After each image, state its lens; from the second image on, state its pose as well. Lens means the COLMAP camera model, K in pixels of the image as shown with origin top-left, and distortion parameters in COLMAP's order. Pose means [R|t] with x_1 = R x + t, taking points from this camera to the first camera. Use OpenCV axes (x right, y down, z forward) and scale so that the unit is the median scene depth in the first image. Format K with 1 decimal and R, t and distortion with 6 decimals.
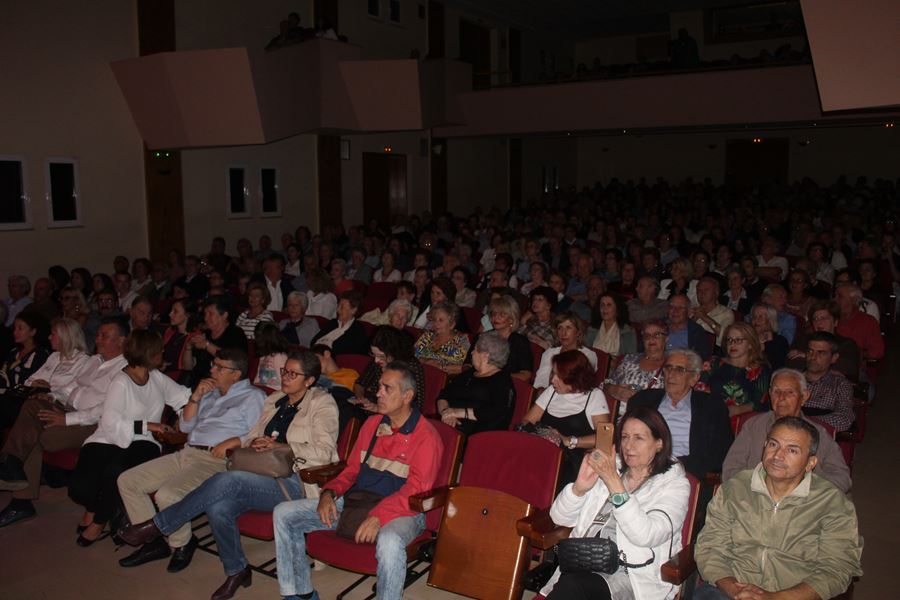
lens RADIAL K [[748.7, 0, 450.0], [0, 748.7, 300.0], [0, 0, 1]] dist [-0.159057, 0.122731]
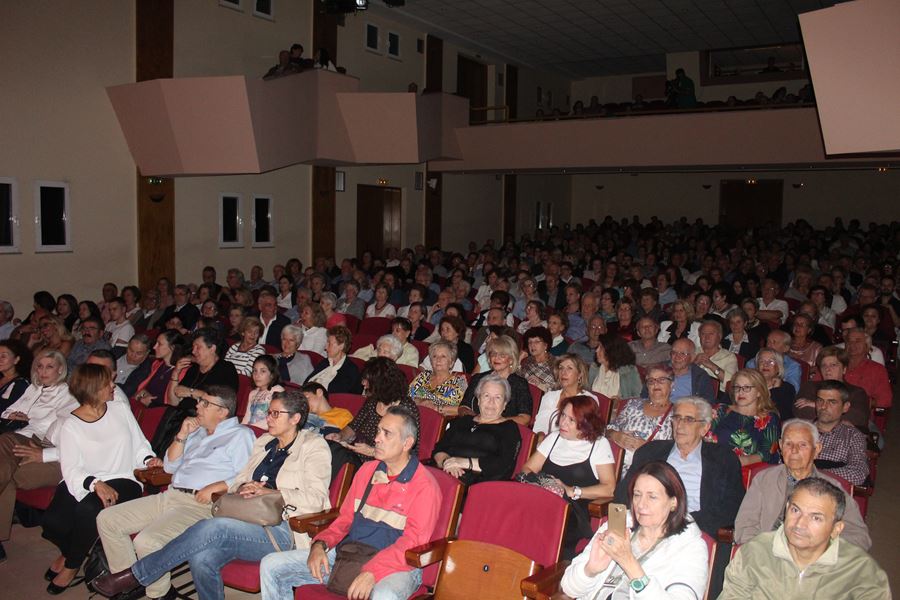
lens RADIAL K [[748.7, 0, 450.0], [0, 748.7, 300.0], [0, 0, 1]] dist [-0.159057, 0.122731]
pose [[0.999643, 0.023064, 0.013521, -0.011364], [-0.022439, 0.998751, -0.044649, -0.007572], [-0.014534, 0.044329, 0.998911, 0.029832]]
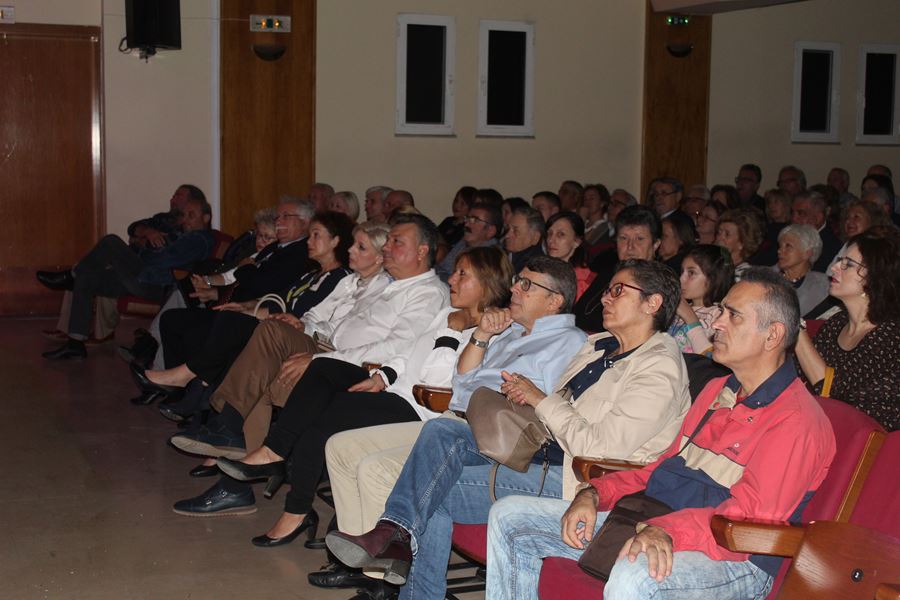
lens RADIAL K [[1356.2, 0, 450.0], [0, 1356.2, 300.0], [0, 0, 1]] dist [-0.018862, -0.043651]
pose [[0.820953, 0.086348, -0.564429, 0.183596], [-0.102926, 0.994686, 0.002466, 0.081977], [0.561643, 0.056070, 0.825478, 0.079334]]
